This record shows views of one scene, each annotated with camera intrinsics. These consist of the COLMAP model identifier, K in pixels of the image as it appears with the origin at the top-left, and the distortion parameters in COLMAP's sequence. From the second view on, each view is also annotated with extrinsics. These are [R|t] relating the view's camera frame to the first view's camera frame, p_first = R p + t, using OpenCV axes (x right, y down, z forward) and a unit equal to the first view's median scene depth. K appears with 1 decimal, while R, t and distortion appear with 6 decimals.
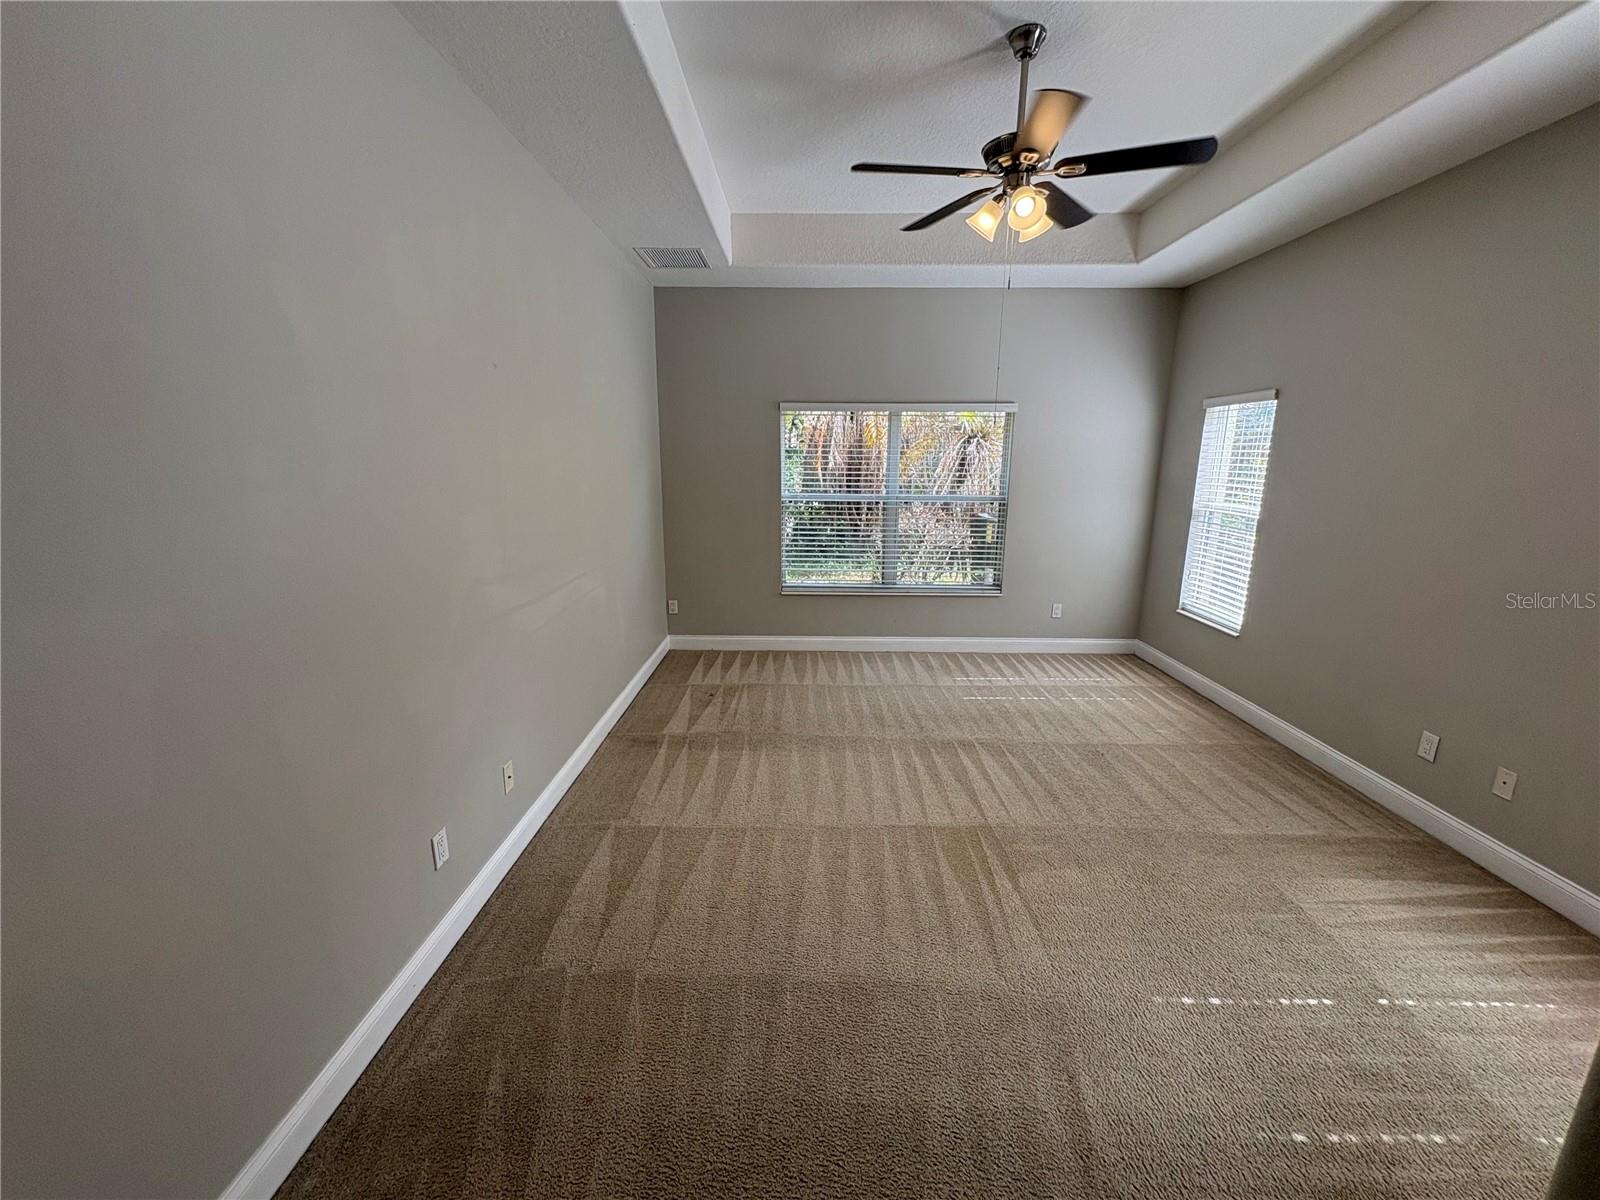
lens RADIAL K [[636.0, 0, 800.0], [0, 636.0, 600.0], [0, 0, 1]] dist [0.002043, 0.000336]
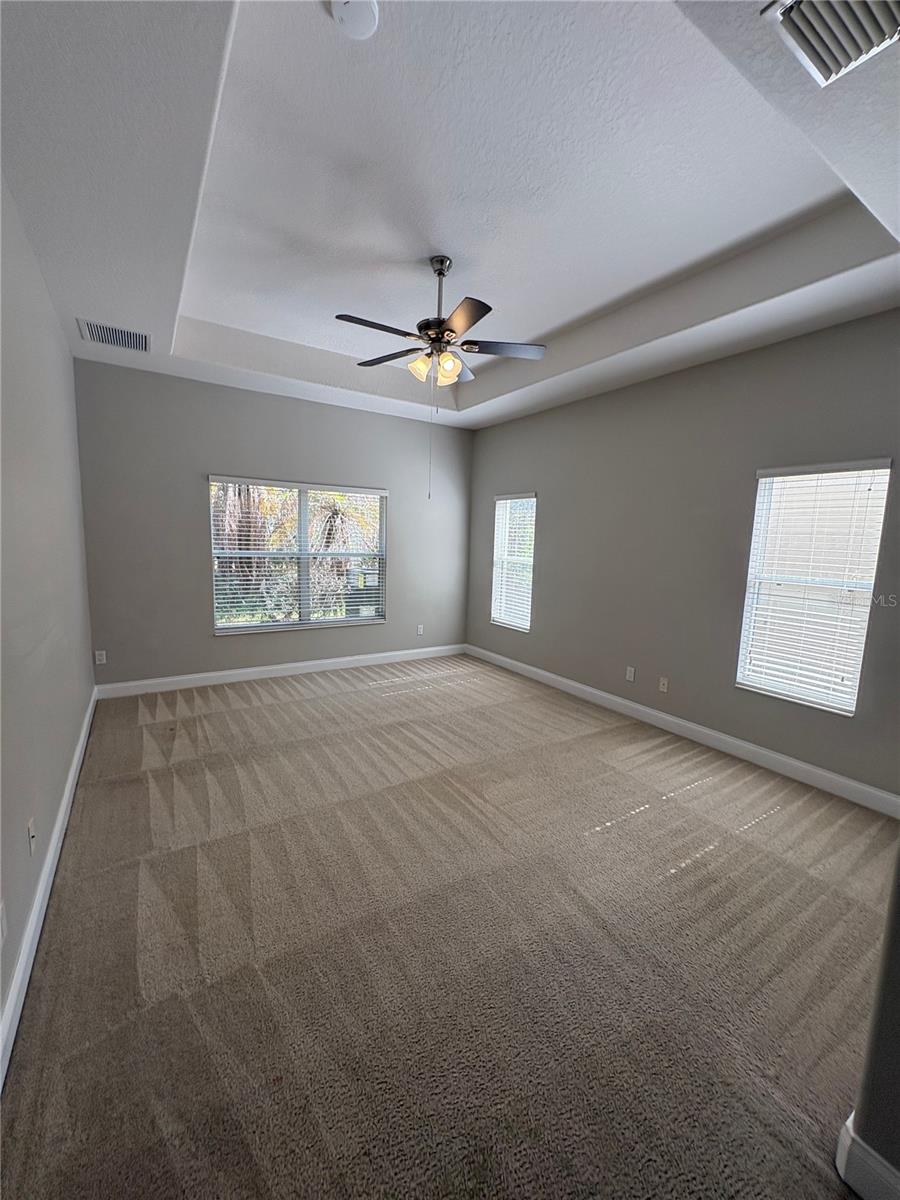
lens RADIAL K [[477.0, 0, 446.5], [0, 477.0, 601.4], [0, 0, 1]] dist [0.002043, 0.000336]
pose [[0.835942, -0.052135, 0.546337, -0.219859], [0.096264, 0.993973, -0.052442, 0.022235], [-0.540310, 0.096431, 0.835922, 0.040654]]
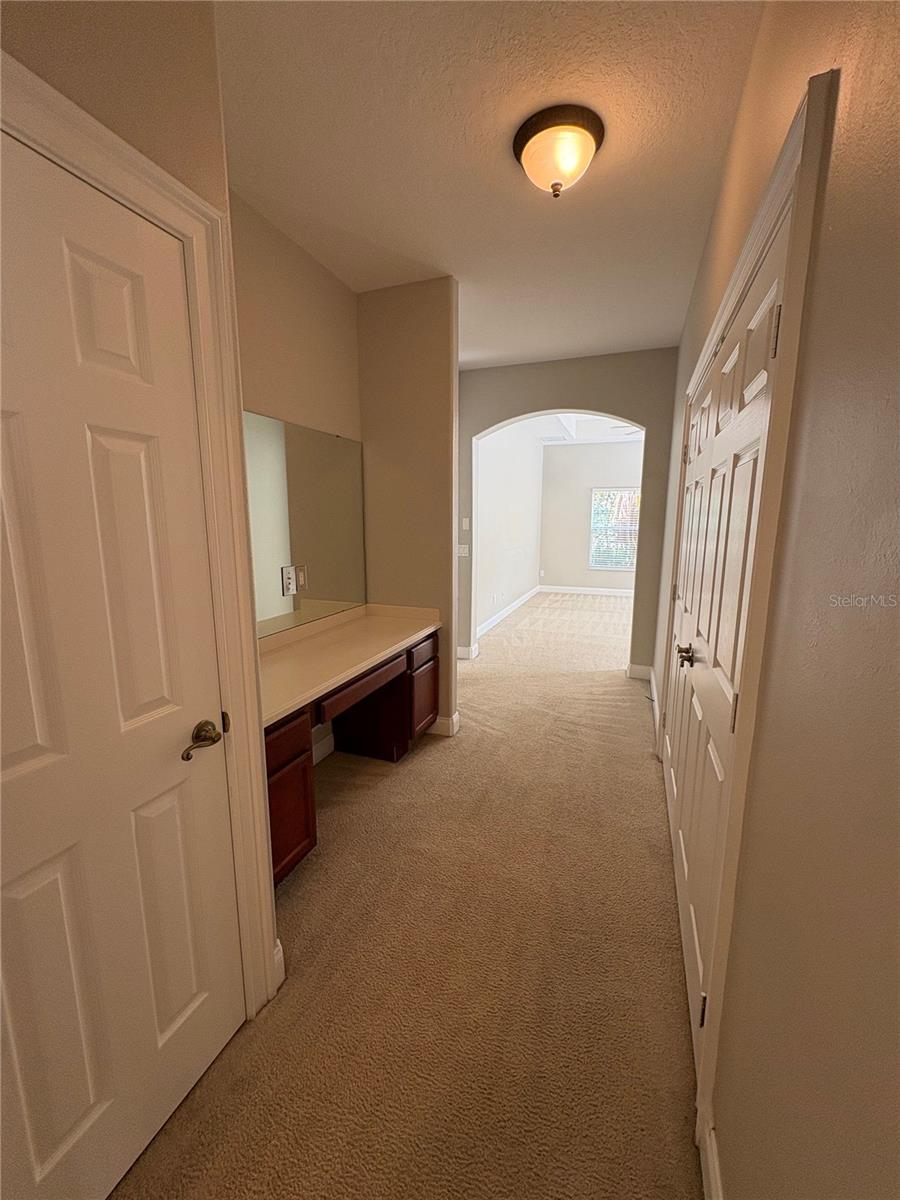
lens RADIAL K [[477.0, 0, 446.5], [0, 477.0, 601.4], [0, 0, 1]] dist [0.002043, 0.000336]
pose [[0.937735, 0.054815, -0.342999, 0.126631], [-0.073209, 0.996478, -0.040901, 0.319644], [0.339548, 0.063465, 0.938445, -1.178288]]
